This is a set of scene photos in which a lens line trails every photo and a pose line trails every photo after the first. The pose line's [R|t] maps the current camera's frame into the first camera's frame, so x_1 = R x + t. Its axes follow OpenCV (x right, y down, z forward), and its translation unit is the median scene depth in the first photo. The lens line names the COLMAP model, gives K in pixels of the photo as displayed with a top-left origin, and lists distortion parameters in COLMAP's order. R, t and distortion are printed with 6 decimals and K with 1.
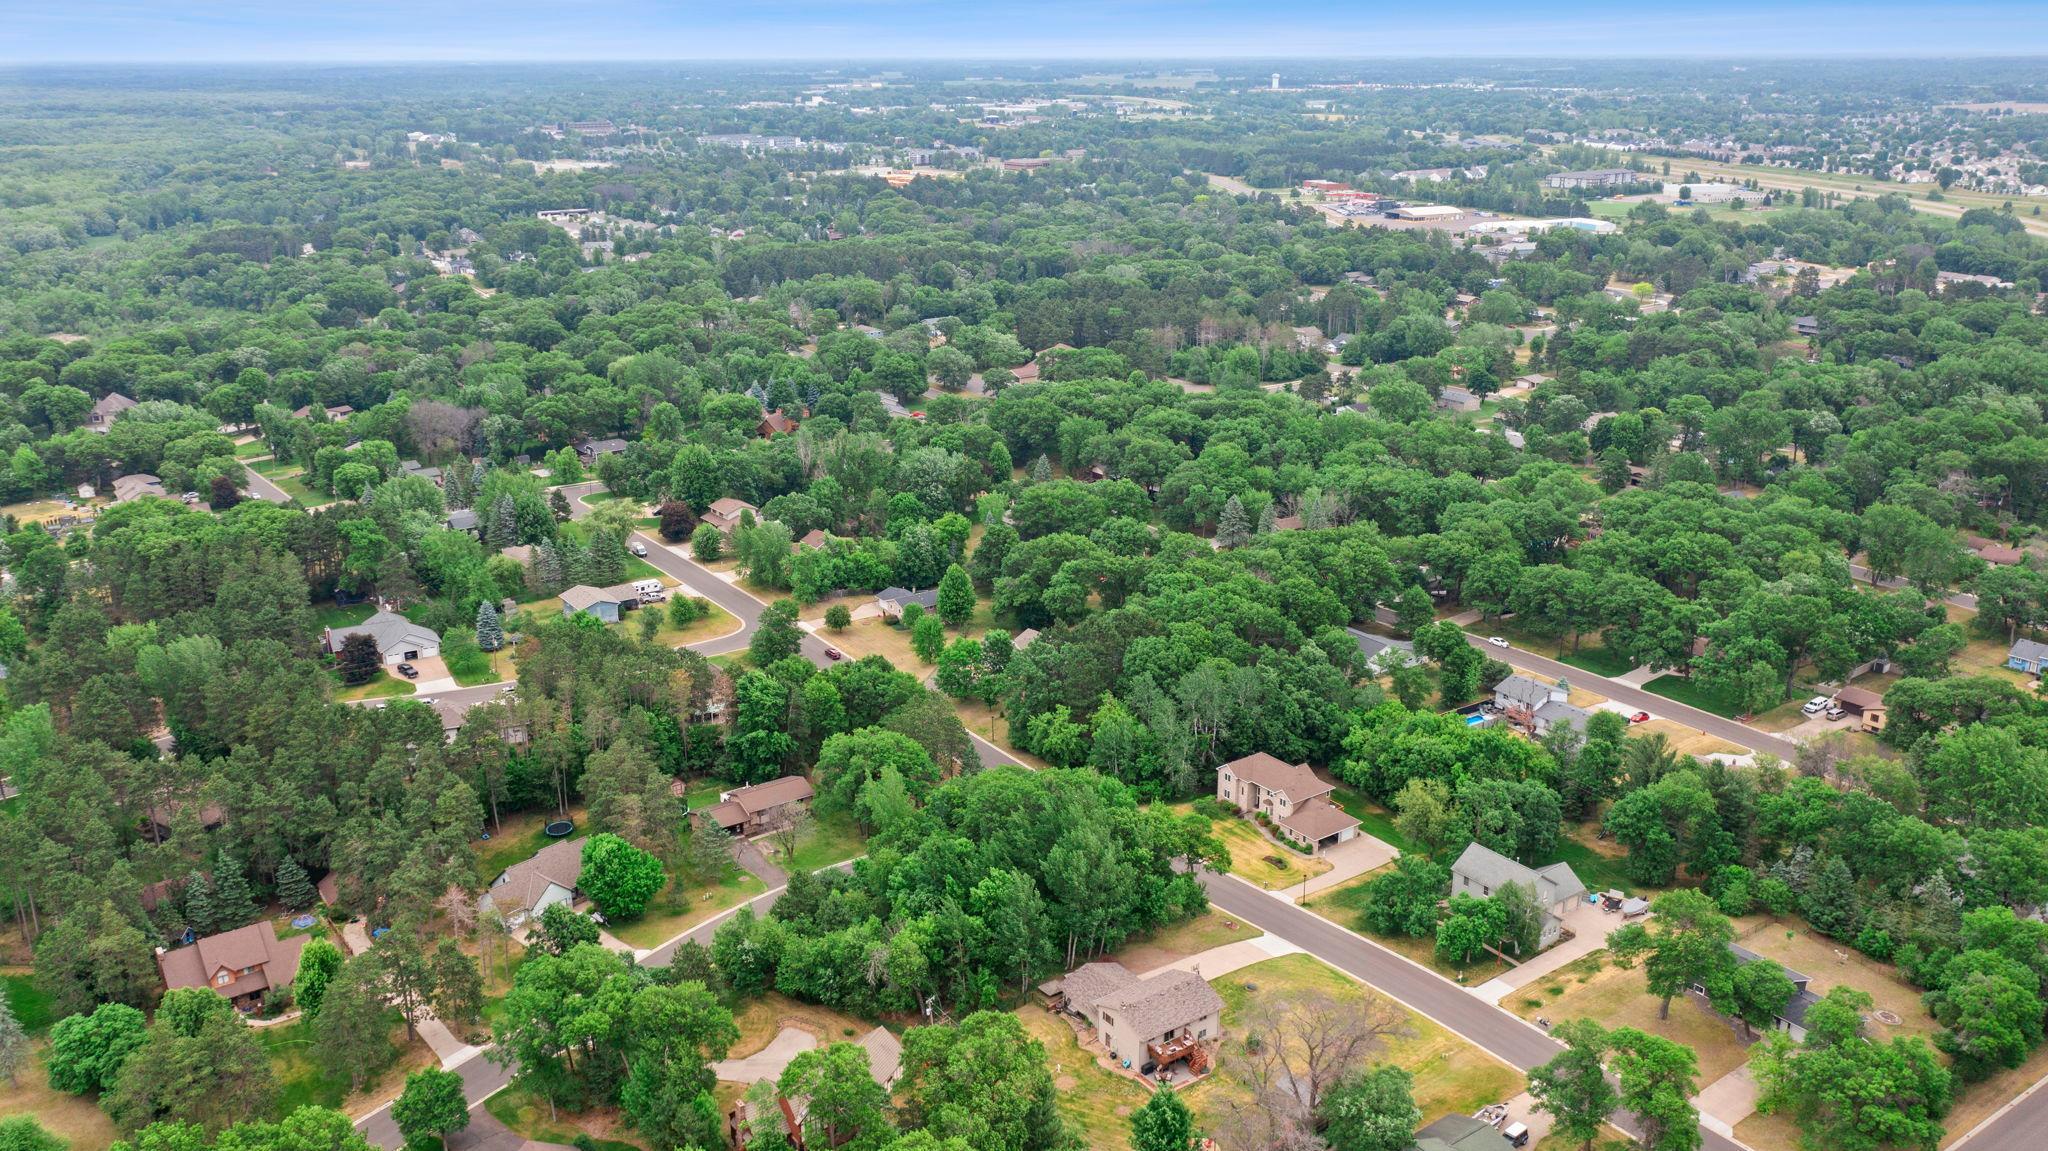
lens RADIAL K [[1629.1, 0, 1078.9], [0, 1629.1, 561.2], [0, 0, 1]] dist [0.001557, -0.009724]
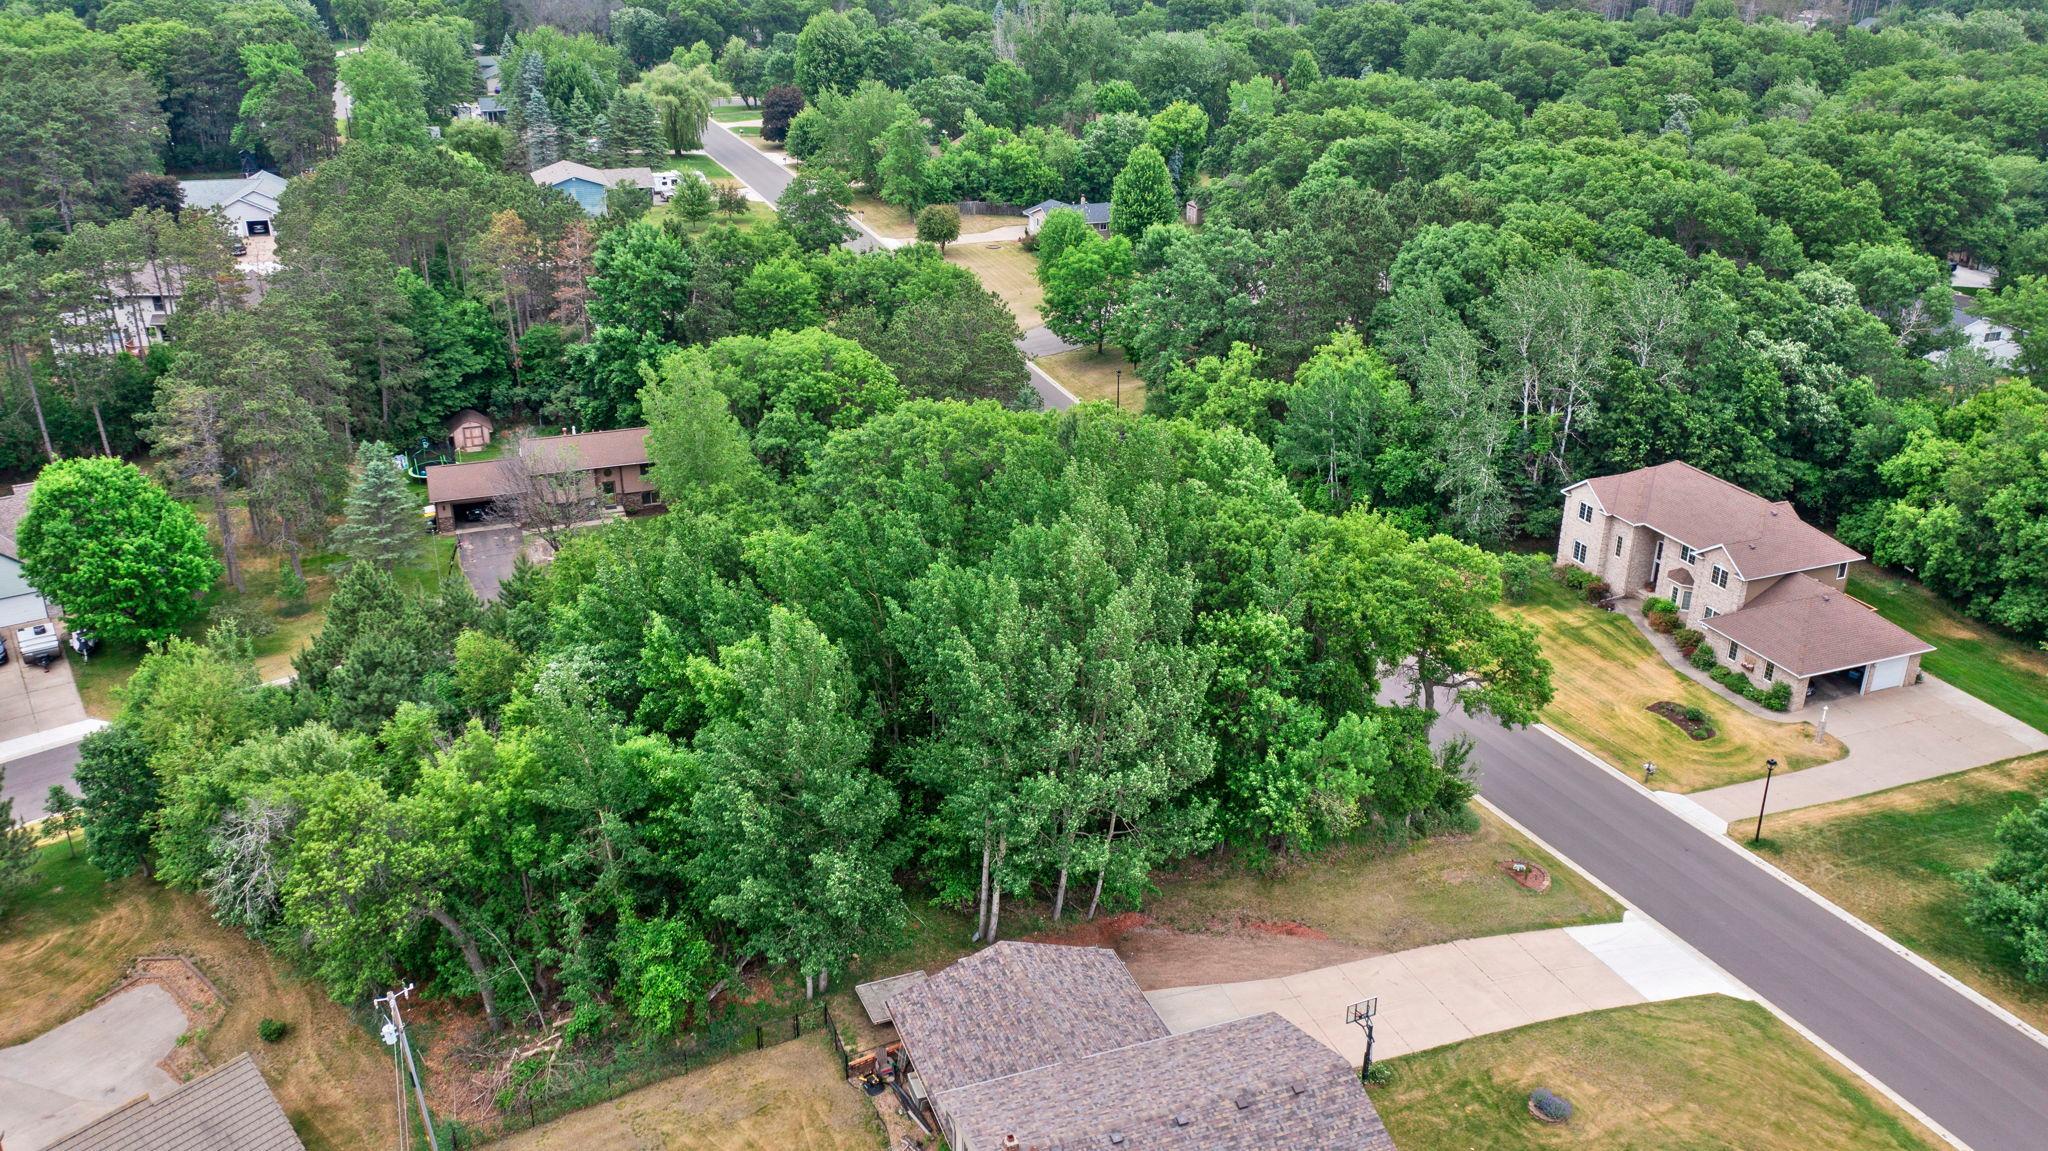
lens RADIAL K [[1629.1, 0, 1078.9], [0, 1629.1, 561.2], [0, 0, 1]] dist [0.001557, -0.009724]
pose [[0.965545, 0.105224, -0.238015, 0.067329], [-0.082130, 0.991078, 0.104972, 0.113646], [0.246937, -0.081807, 0.965572, 0.569126]]
